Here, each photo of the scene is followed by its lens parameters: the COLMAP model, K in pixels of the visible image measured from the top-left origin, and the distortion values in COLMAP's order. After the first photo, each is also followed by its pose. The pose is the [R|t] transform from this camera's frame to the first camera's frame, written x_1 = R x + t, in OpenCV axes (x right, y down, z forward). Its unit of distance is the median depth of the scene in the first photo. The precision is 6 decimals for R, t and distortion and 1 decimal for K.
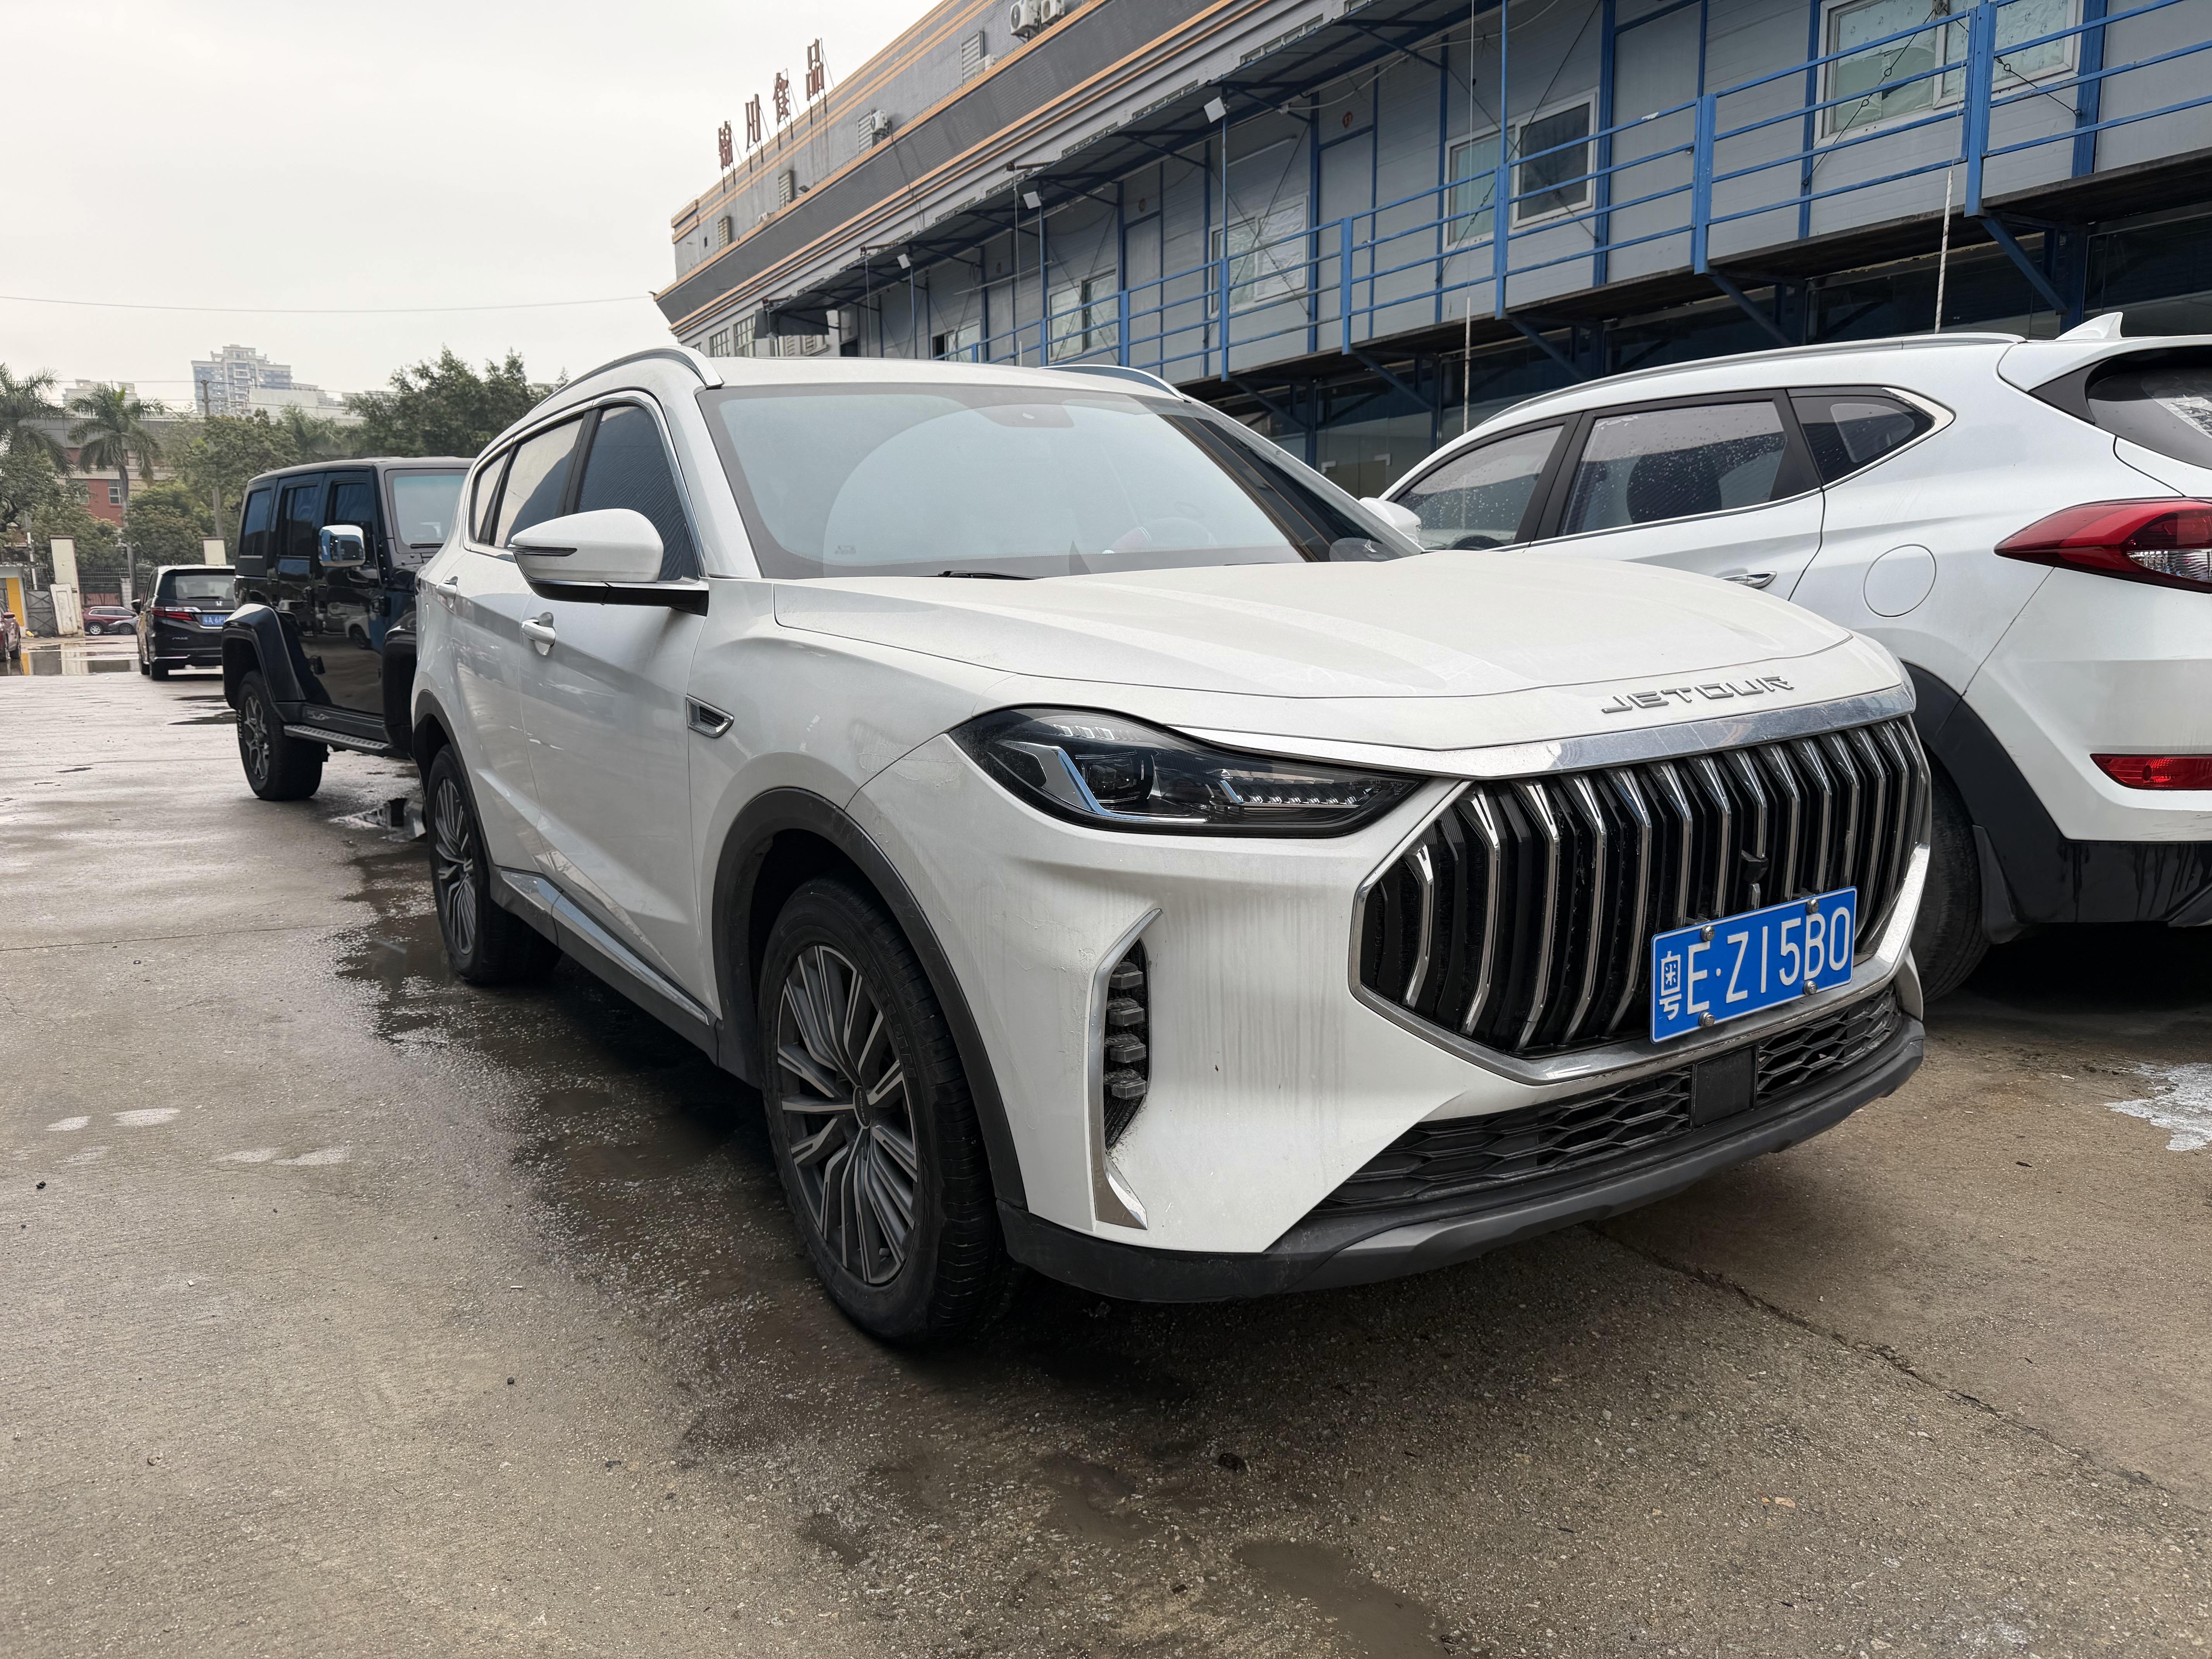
lens RADIAL K [[1558.1, 0, 1106.0], [0, 1558.1, 829.5], [0, 0, 1]] dist [0.034812, -0.046205]
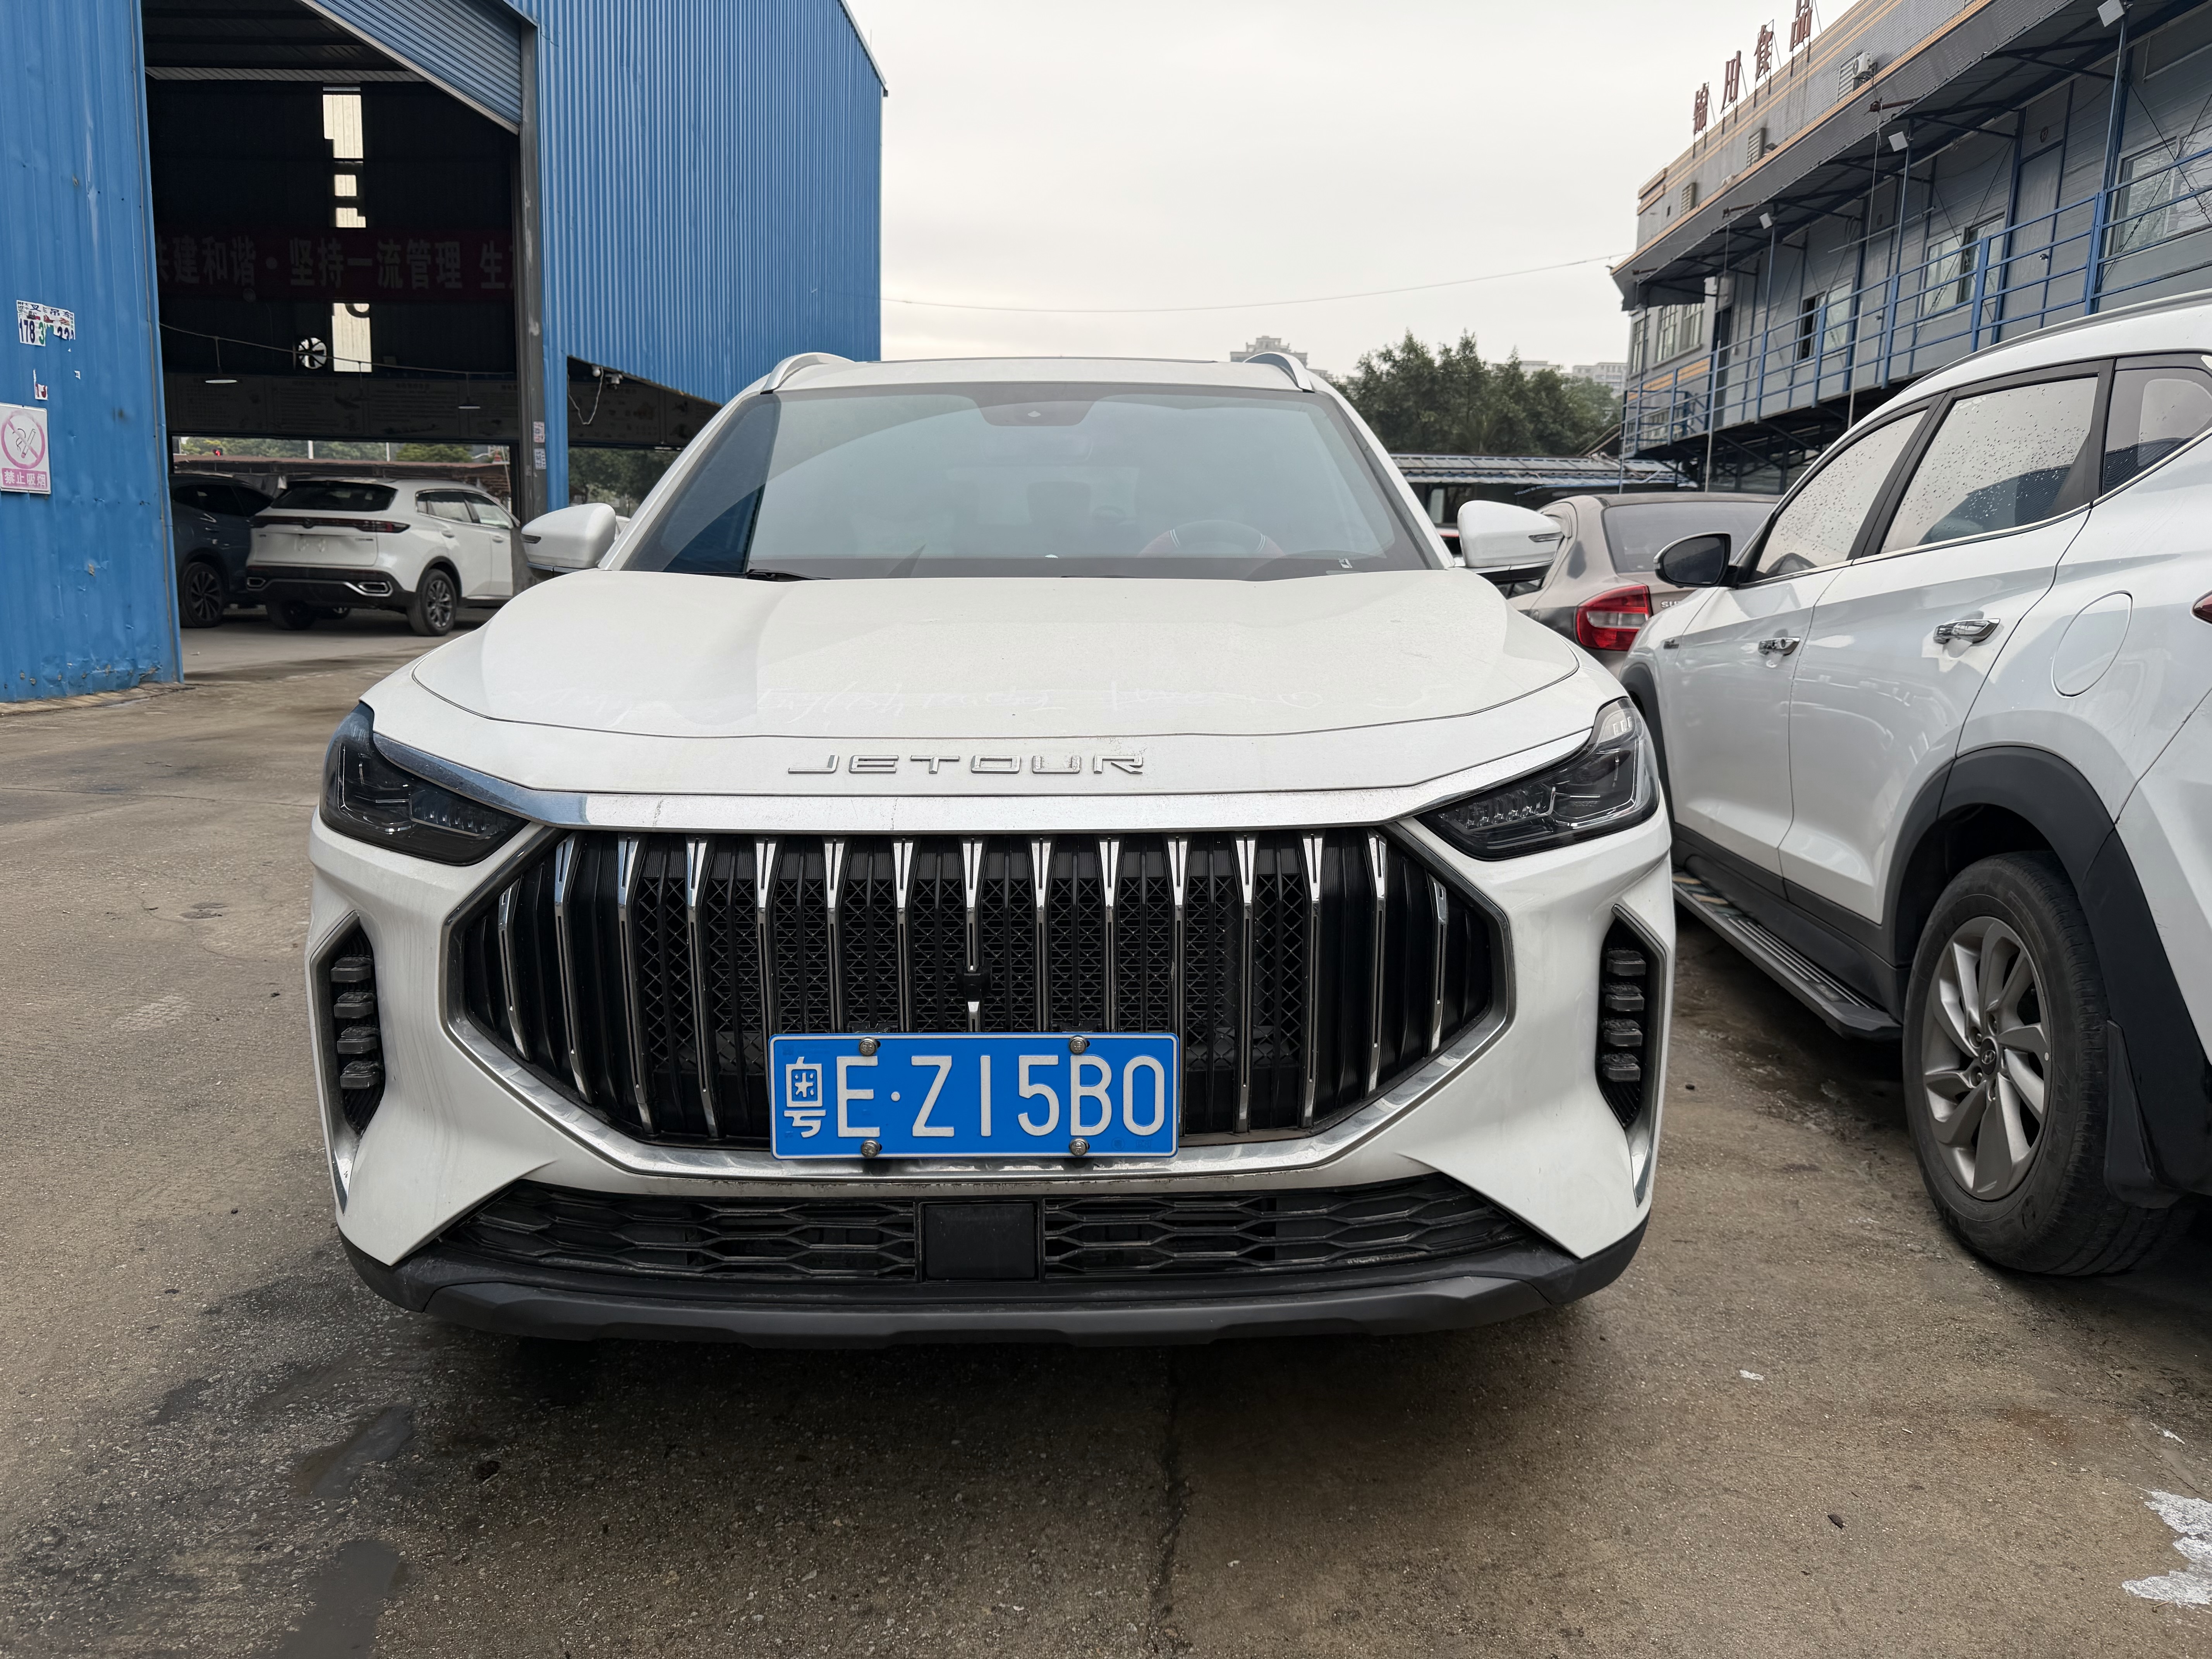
lens RADIAL K [[1541.3, 0, 1078.1], [0, 1541.3, 779.4], [0, 0, 1]] dist [0.081500, -0.092407]
pose [[0.837248, 0.115762, -0.534430, 0.834399], [-0.123699, 0.992095, 0.021106, -0.099362], [0.532648, 0.048438, 0.844949, 0.320009]]
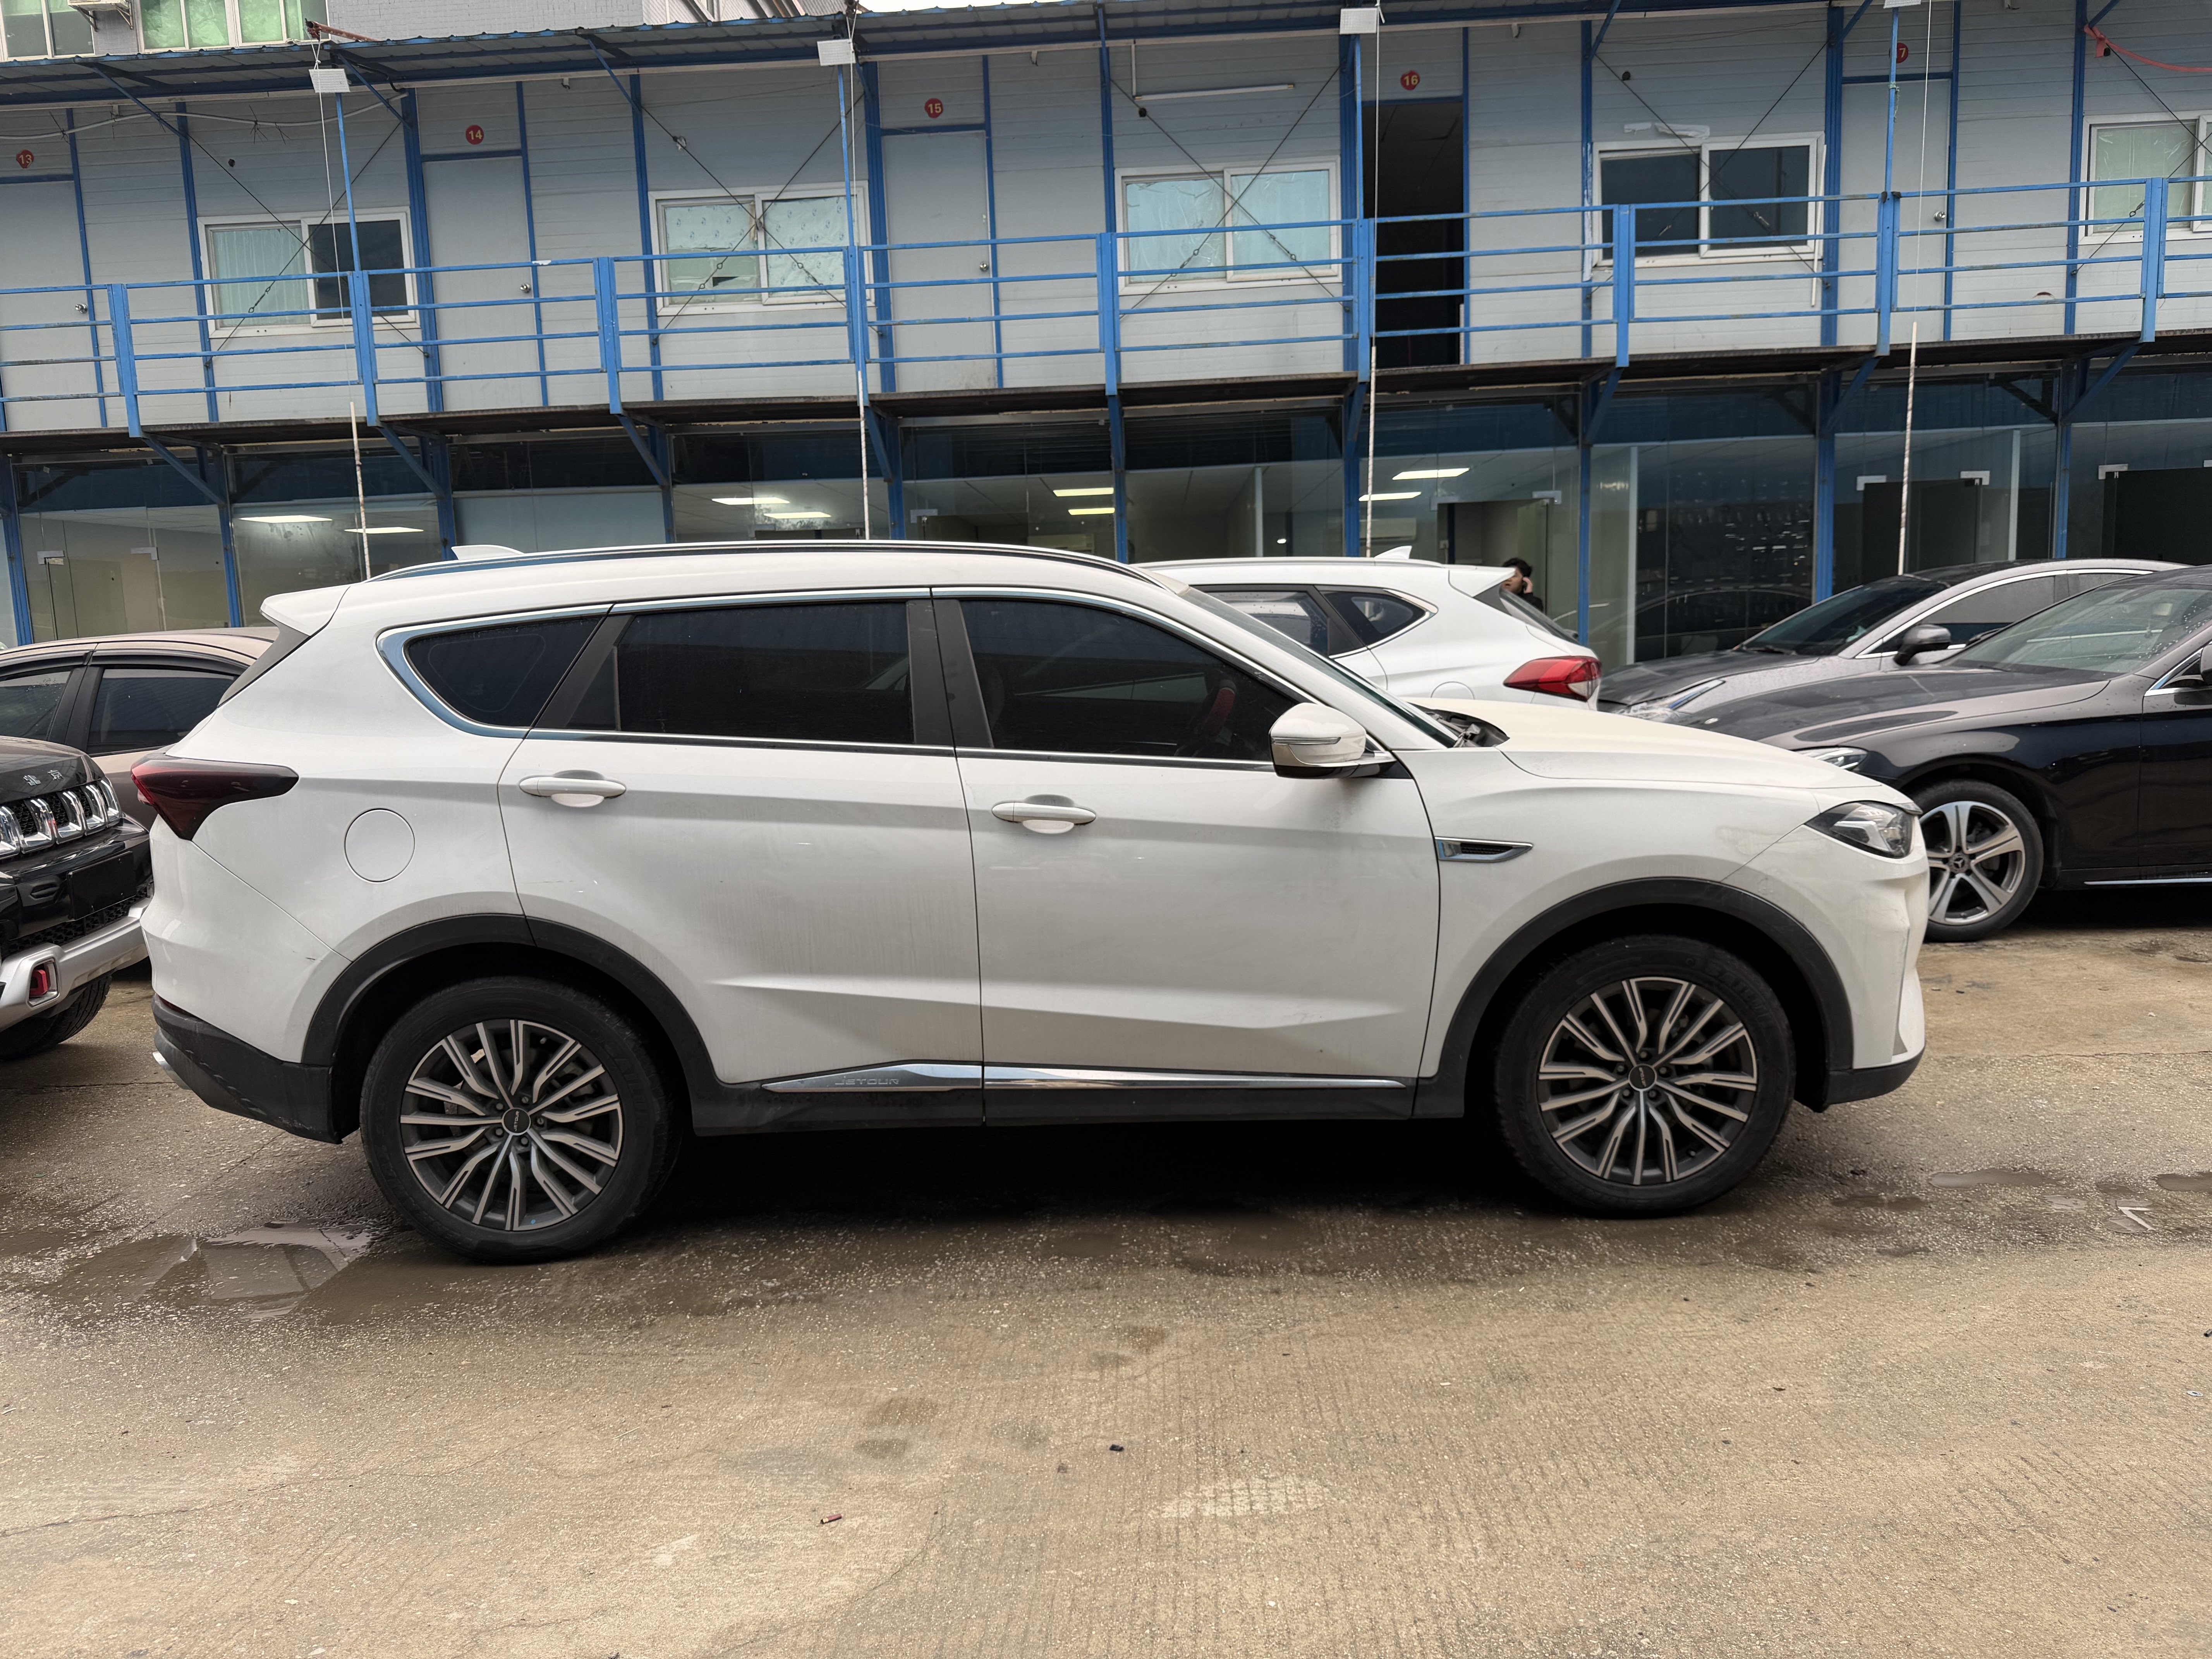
lens RADIAL K [[1533.8, 0, 1098.7], [0, 1533.8, 849.0], [0, 0, 1]] dist [0.025497, -0.047544]
pose [[0.543549, -0.126052, 0.829859, -1.930809], [0.152708, 0.987011, 0.049900, -0.235819], [-0.825370, 0.099603, 0.555738, 0.643715]]
